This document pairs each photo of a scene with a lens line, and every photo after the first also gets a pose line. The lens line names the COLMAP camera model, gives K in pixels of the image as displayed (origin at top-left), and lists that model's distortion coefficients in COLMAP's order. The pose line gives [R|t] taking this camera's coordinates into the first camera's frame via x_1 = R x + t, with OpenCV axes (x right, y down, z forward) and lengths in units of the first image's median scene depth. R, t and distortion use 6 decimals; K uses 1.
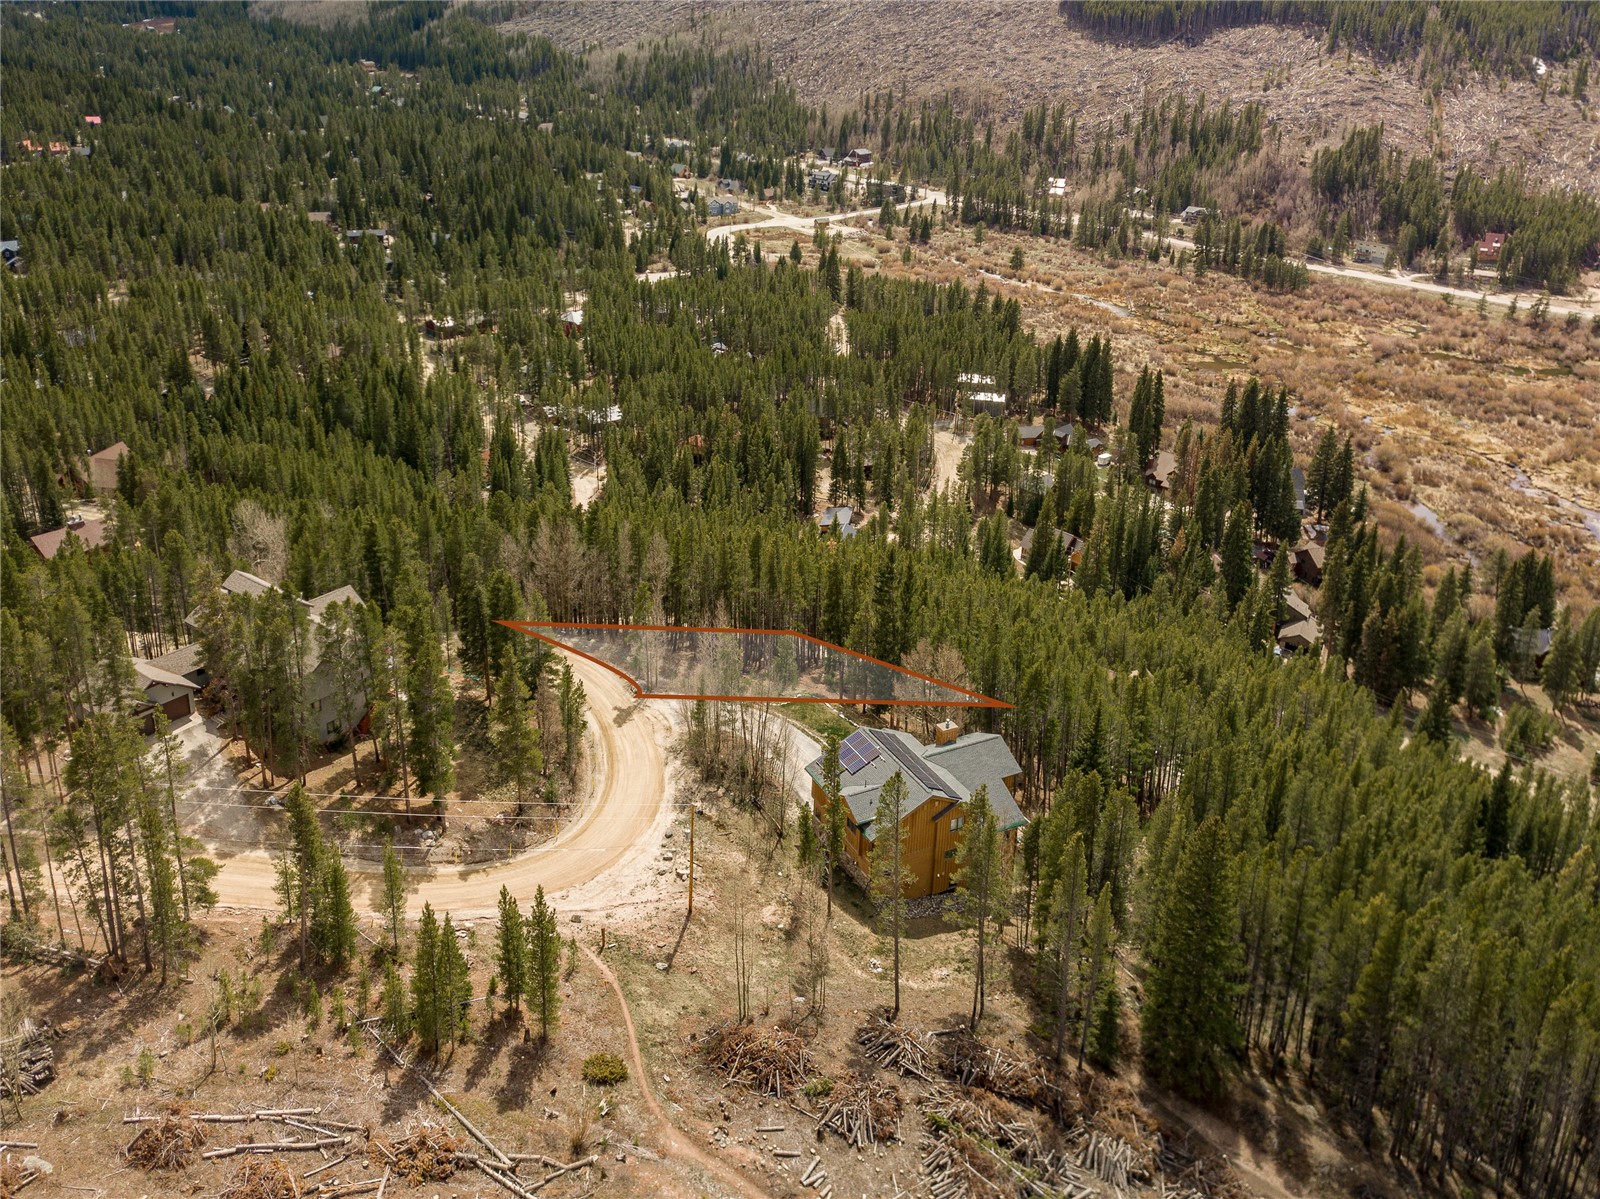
lens RADIAL K [[1284.9, 0, 806.7], [0, 1284.9, 555.8], [0, 0, 1]] dist [0.000040, 0.002081]
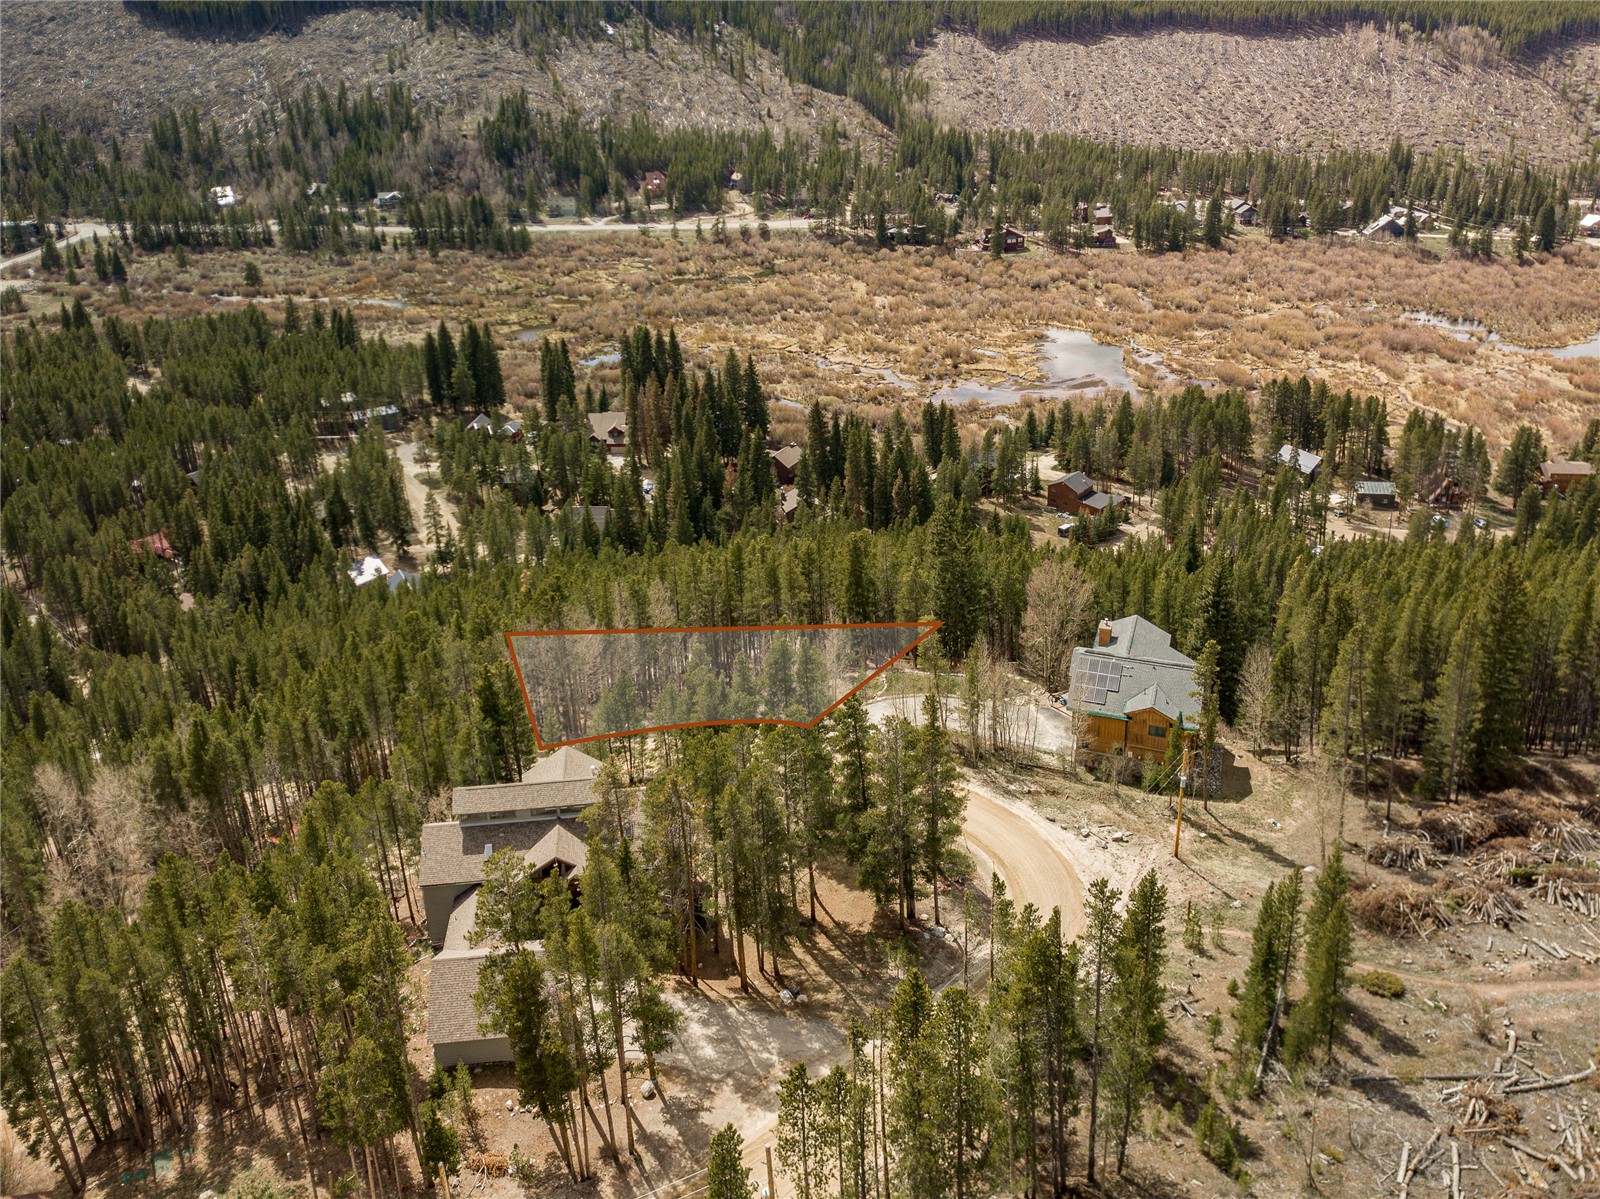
lens RADIAL K [[1264.6, 0, 832.9], [0, 1264.6, 498.6], [0, 0, 1]] dist [0.012098, 0.004230]
pose [[0.732751, -0.307419, 0.607099, -0.120802], [0.322083, 0.942562, 0.088543, -0.024646], [-0.599448, 0.130656, 0.789678, 0.050441]]
